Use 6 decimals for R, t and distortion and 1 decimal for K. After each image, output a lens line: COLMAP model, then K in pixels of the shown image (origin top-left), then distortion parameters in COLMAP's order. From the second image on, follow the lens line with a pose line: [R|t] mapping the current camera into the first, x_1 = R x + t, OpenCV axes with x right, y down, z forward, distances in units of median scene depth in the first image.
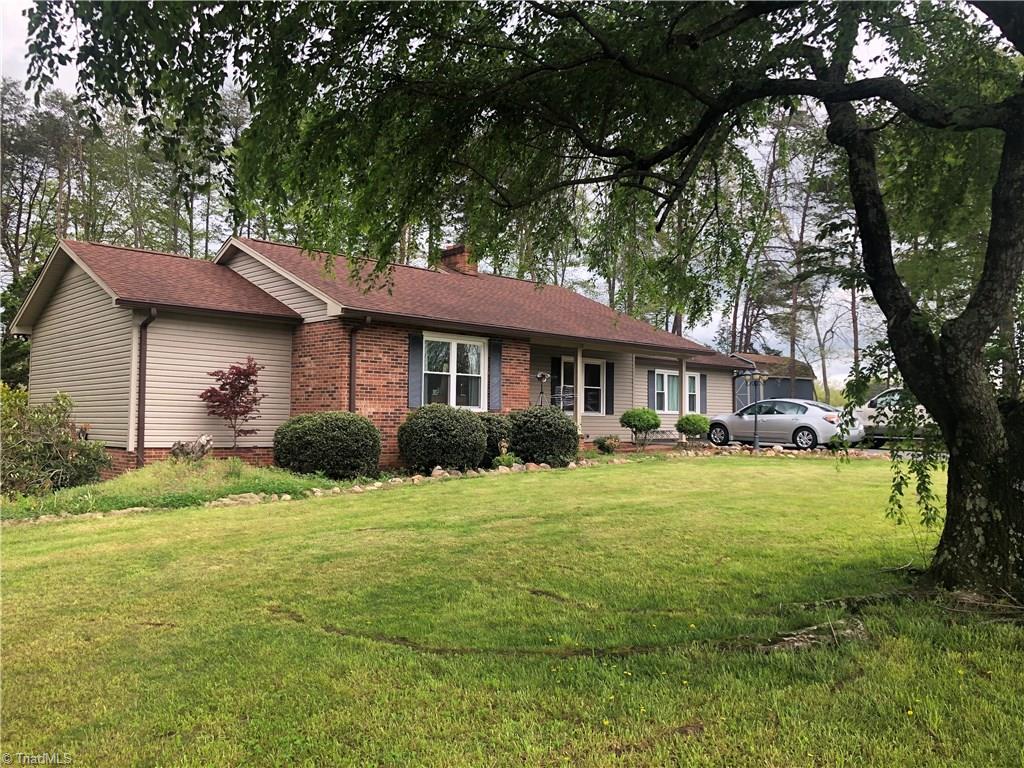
lens RADIAL K [[847.9, 0, 512.3], [0, 847.9, 385.0], [0, 0, 1]] dist [0.006172, 0.000697]
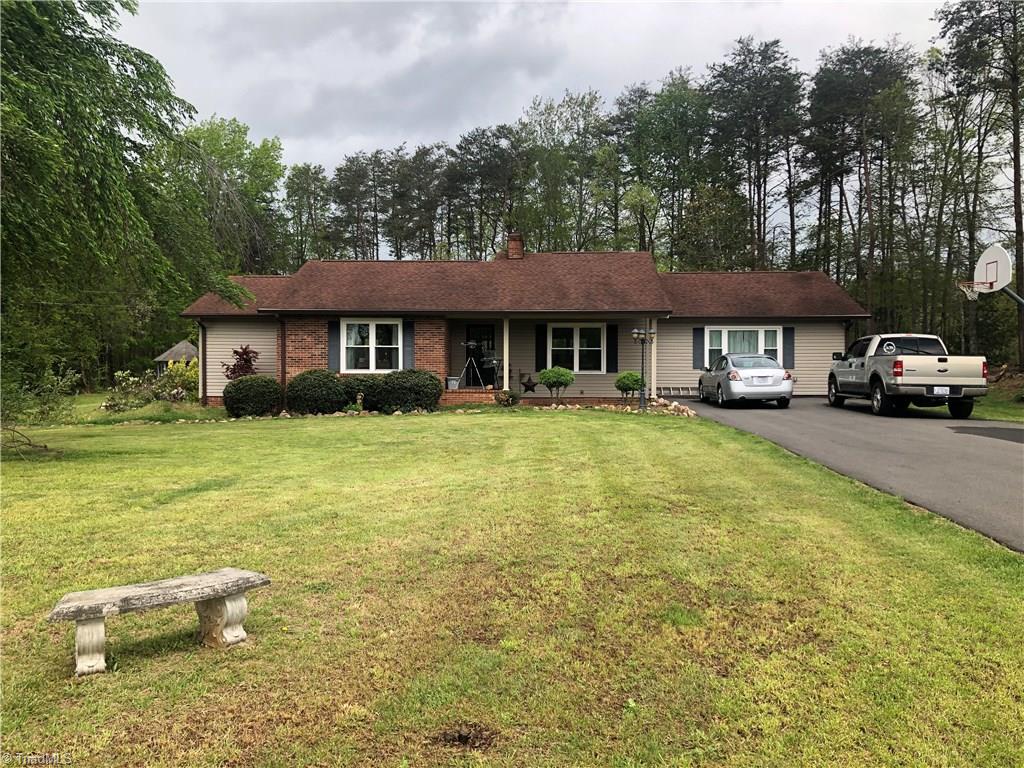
lens RADIAL K [[847.9, 0, 512.6], [0, 847.9, 381.7], [0, 0, 1]] dist [0.006172, 0.000697]
pose [[0.711437, -0.000151, -0.702750, 1.039404], [0.037568, 0.998578, 0.037818, 0.001022], [0.701745, -0.053306, 0.710431, 0.160303]]
